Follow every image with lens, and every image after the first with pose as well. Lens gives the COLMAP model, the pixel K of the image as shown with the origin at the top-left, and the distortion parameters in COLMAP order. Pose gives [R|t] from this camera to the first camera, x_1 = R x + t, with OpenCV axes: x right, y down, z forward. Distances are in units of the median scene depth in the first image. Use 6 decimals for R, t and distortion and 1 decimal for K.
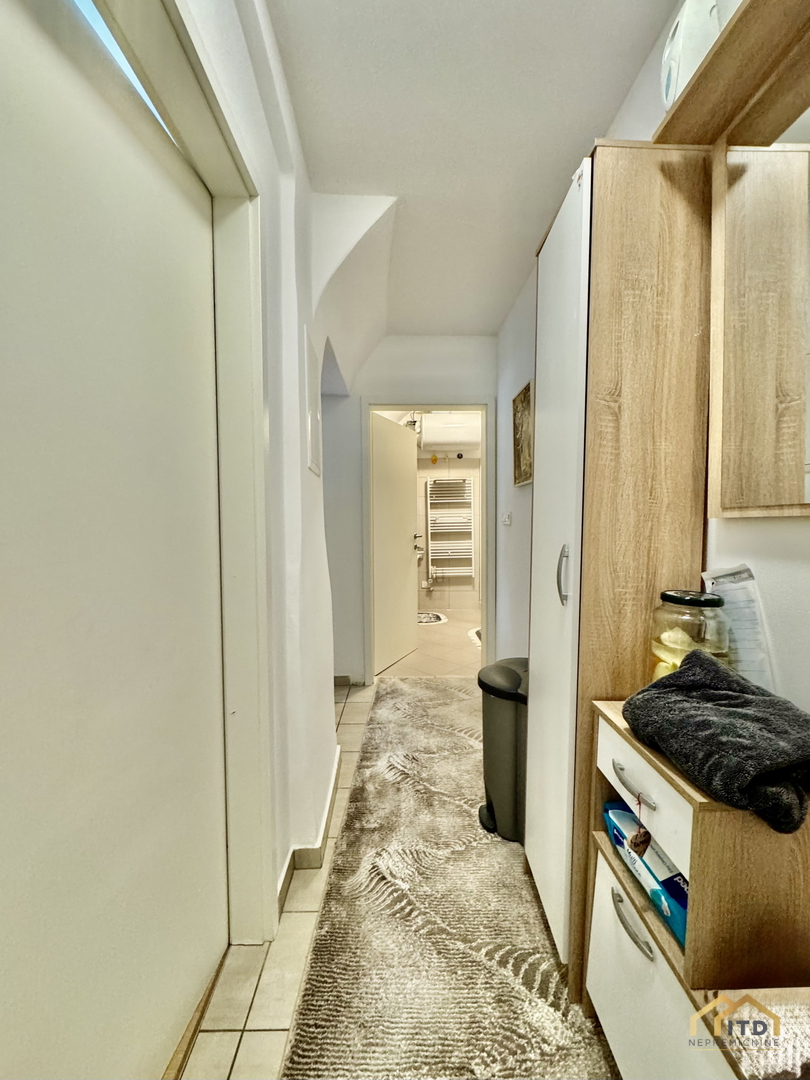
lens RADIAL K [[444.9, 0, 408.2], [0, 444.9, 545.2], [0, 0, 1]] dist [-0.005493, 0.000473]
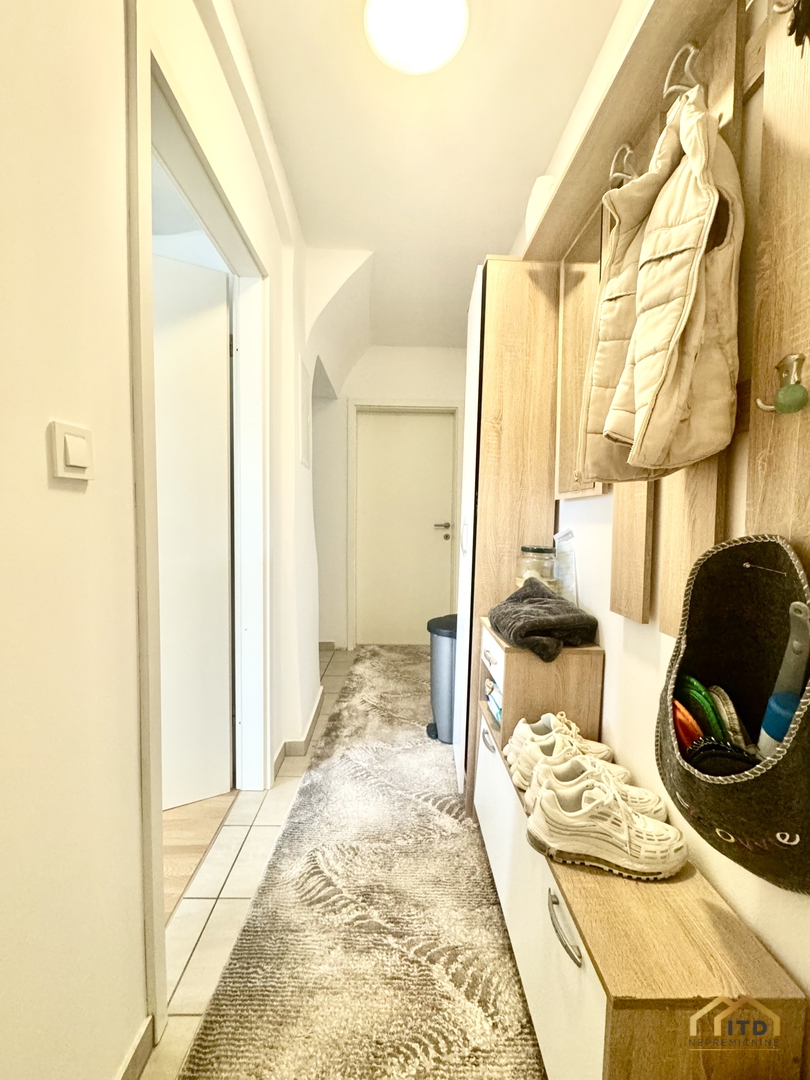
lens RADIAL K [[444.9, 0, 402.7], [0, 444.9, 540.8], [0, 0, 1]] dist [-0.005493, 0.000473]
pose [[0.999862, 0.016040, 0.004318, 0.093492], [-0.016063, 0.999857, 0.005362, 0.057679], [-0.004232, -0.005431, 0.999976, -0.388094]]
